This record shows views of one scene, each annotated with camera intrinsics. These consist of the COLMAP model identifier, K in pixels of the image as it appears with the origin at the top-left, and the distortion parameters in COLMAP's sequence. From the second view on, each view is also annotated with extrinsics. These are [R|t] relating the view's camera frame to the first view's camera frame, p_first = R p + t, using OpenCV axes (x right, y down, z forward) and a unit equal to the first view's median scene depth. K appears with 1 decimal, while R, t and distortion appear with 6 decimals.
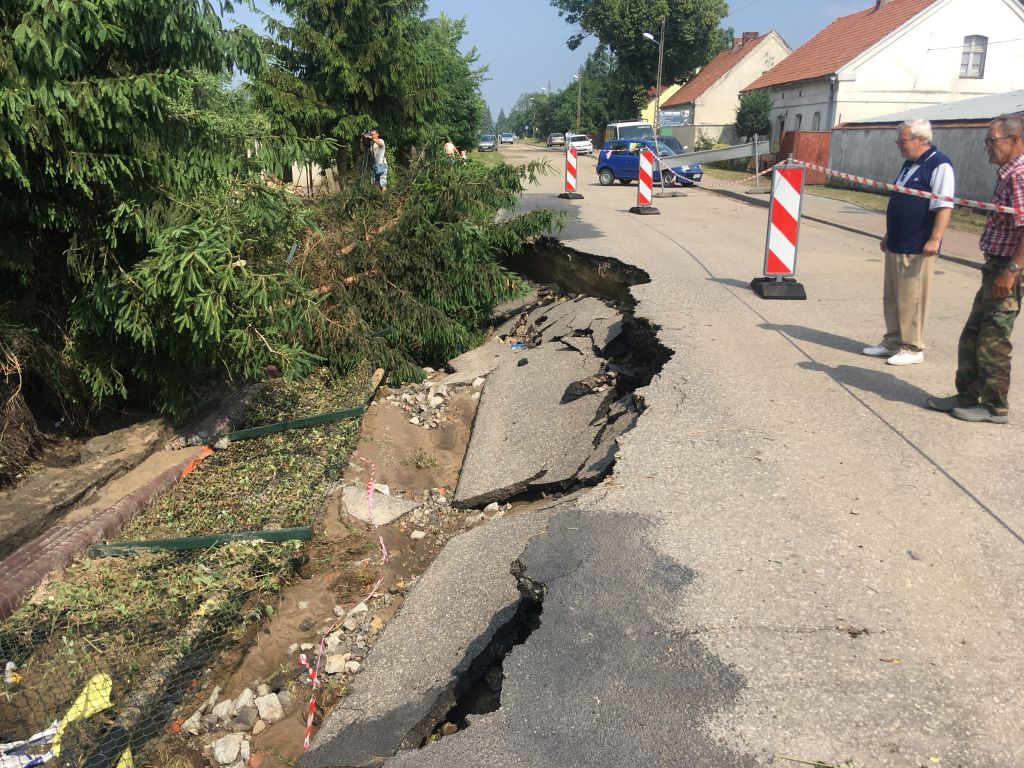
lens RADIAL K [[861.7, 0, 512.0], [0, 861.7, 384.0], [0, 0, 1]] dist [0.127135, -0.198650]
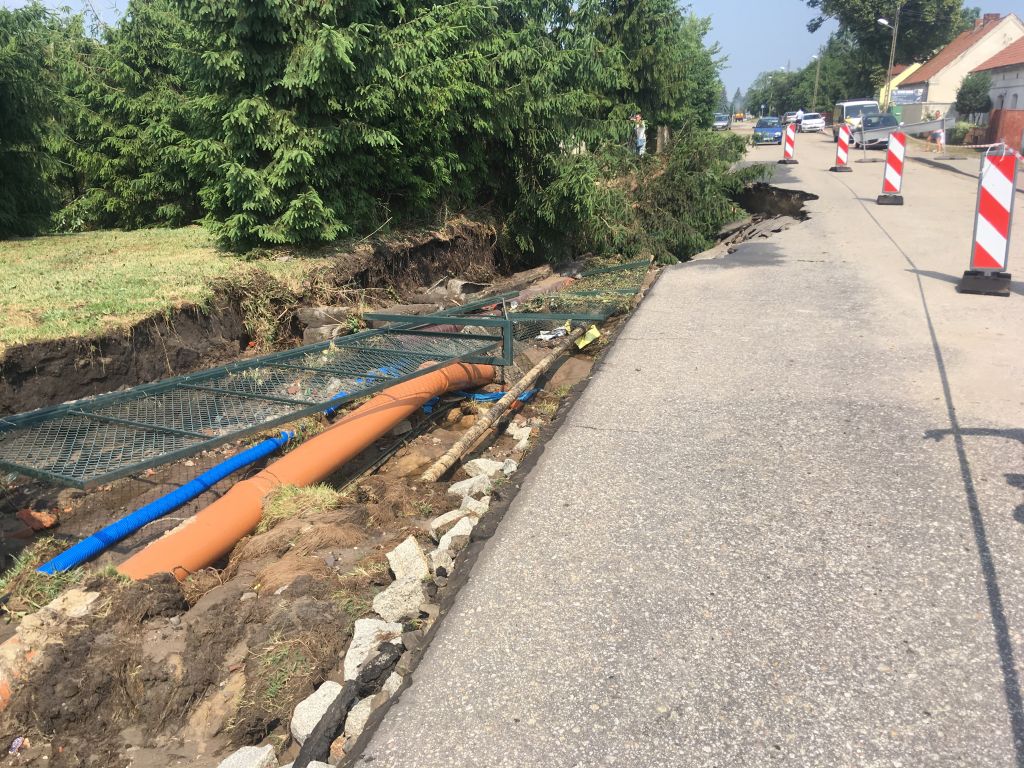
lens RADIAL K [[861.7, 0, 512.0], [0, 861.7, 384.0], [0, 0, 1]] dist [0.127135, -0.198650]
pose [[0.968413, 0.061635, -0.241613, 0.005374], [-0.057176, 0.998040, 0.025431, 0.102527], [0.242707, -0.010813, 0.970039, -0.362504]]
